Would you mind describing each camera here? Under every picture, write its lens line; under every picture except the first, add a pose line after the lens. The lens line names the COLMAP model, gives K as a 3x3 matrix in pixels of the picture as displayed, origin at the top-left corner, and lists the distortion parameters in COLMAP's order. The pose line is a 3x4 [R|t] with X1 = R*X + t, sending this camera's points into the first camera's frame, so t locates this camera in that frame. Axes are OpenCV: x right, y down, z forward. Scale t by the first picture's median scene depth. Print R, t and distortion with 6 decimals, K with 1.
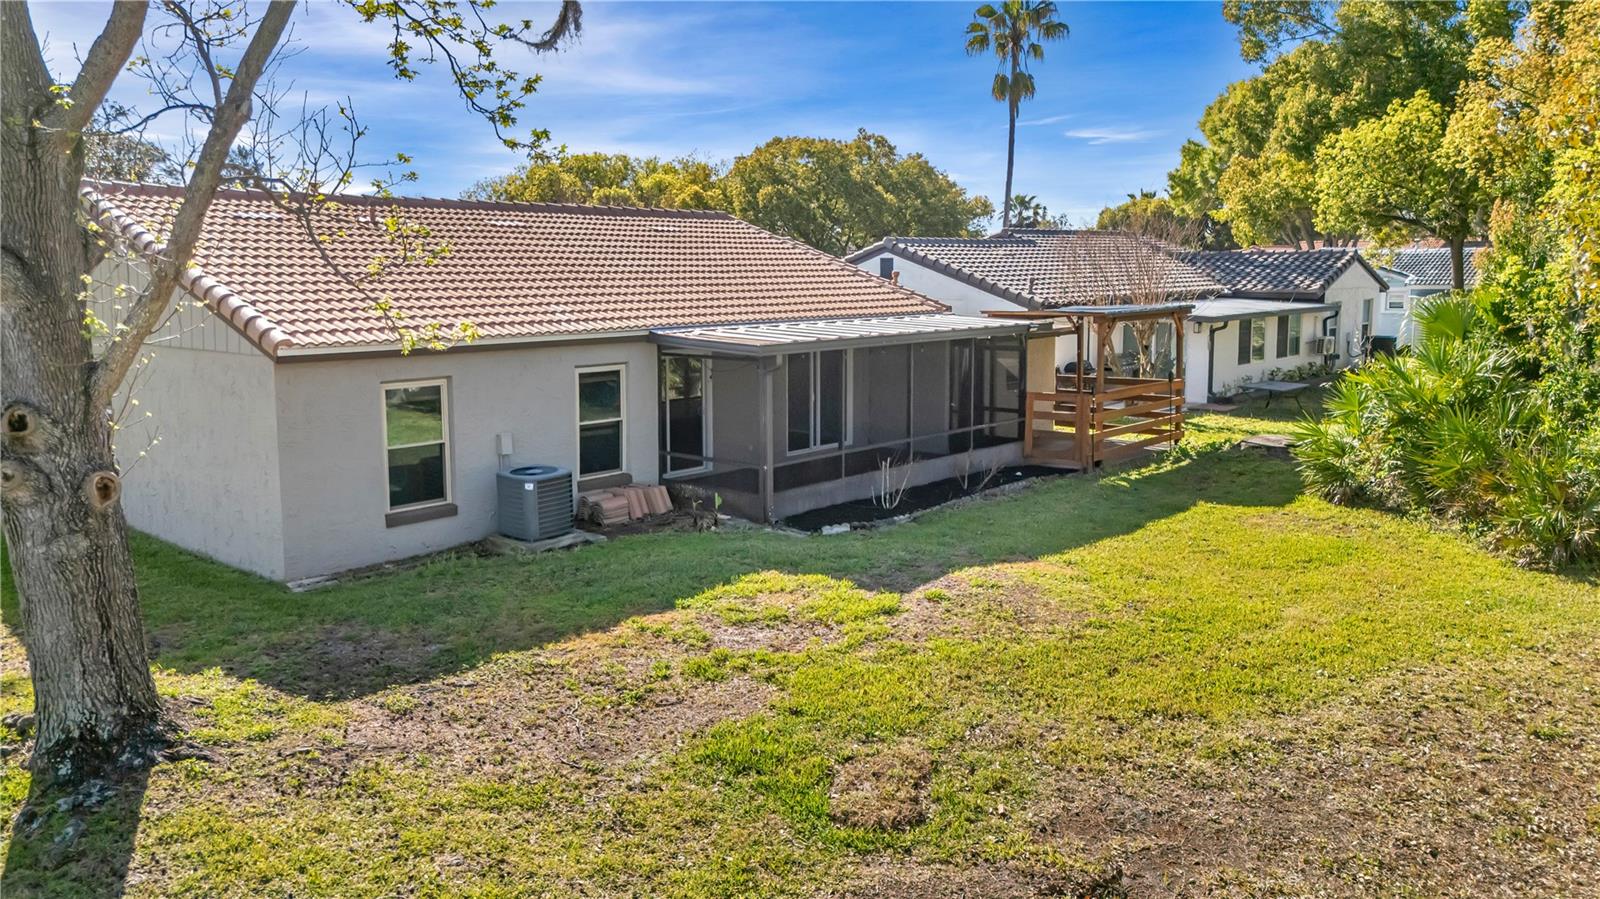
lens RADIAL K [[1137.3, 0, 797.3], [0, 1137.3, 359.3], [0, 0, 1]] dist [0.053652, 0.002146]
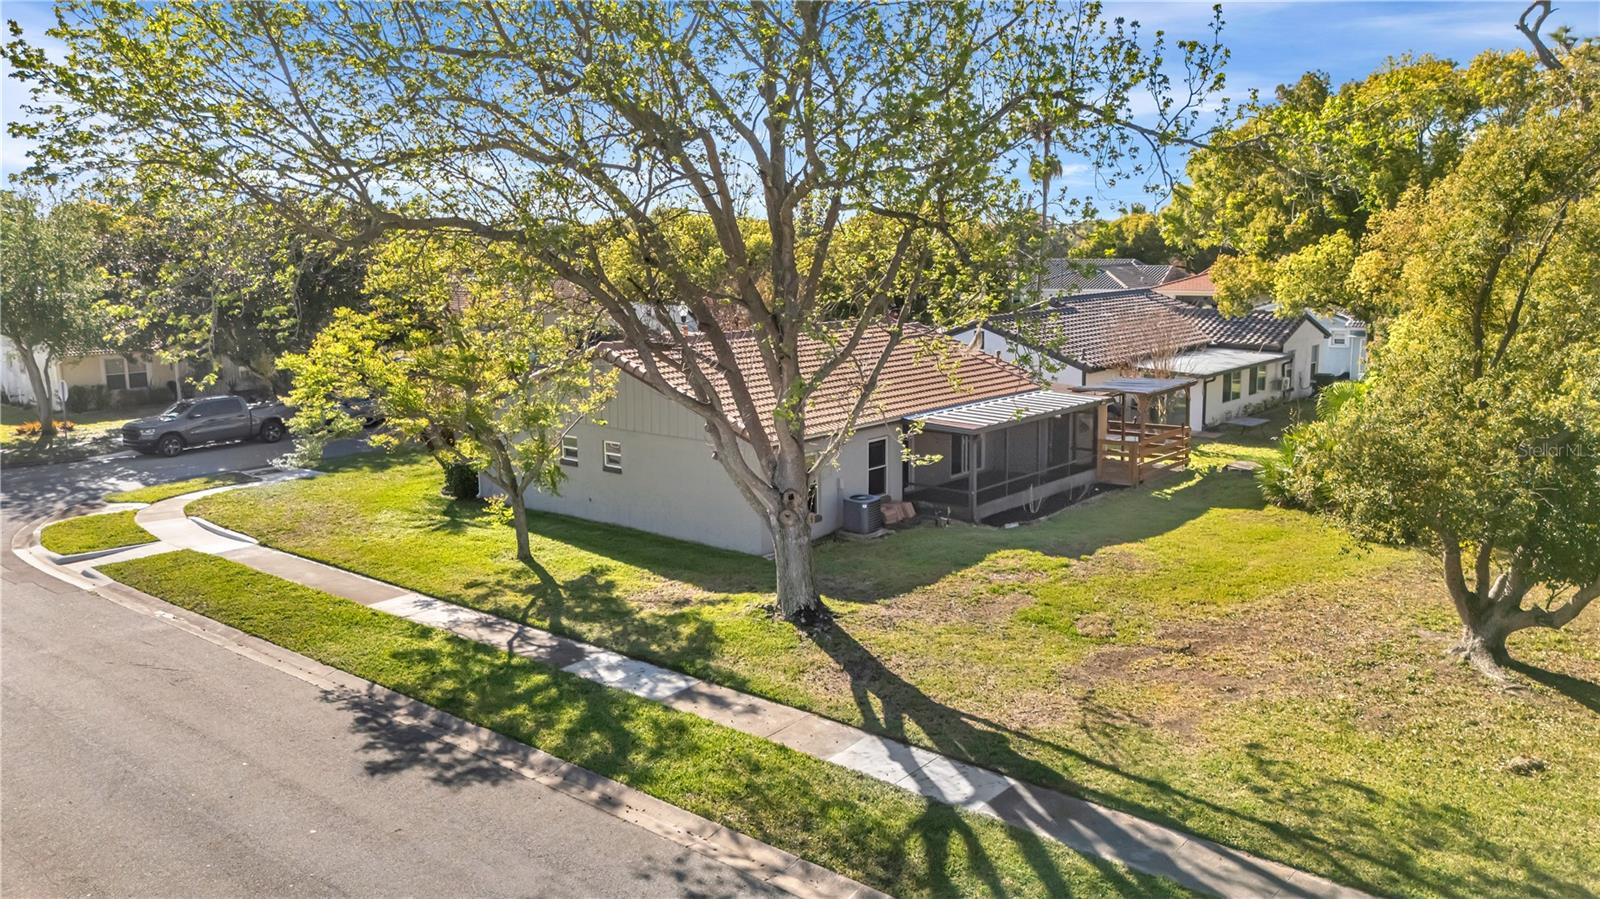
lens RADIAL K [[1196.0, 0, 777.7], [0, 1196.0, 373.6], [0, 0, 1]] dist [0.051147, -0.003468]
pose [[0.999749, -0.012320, 0.018738, -0.253019], [0.011615, 0.999237, 0.037279, -0.117050], [-0.019183, -0.037052, 0.999129, -0.626440]]
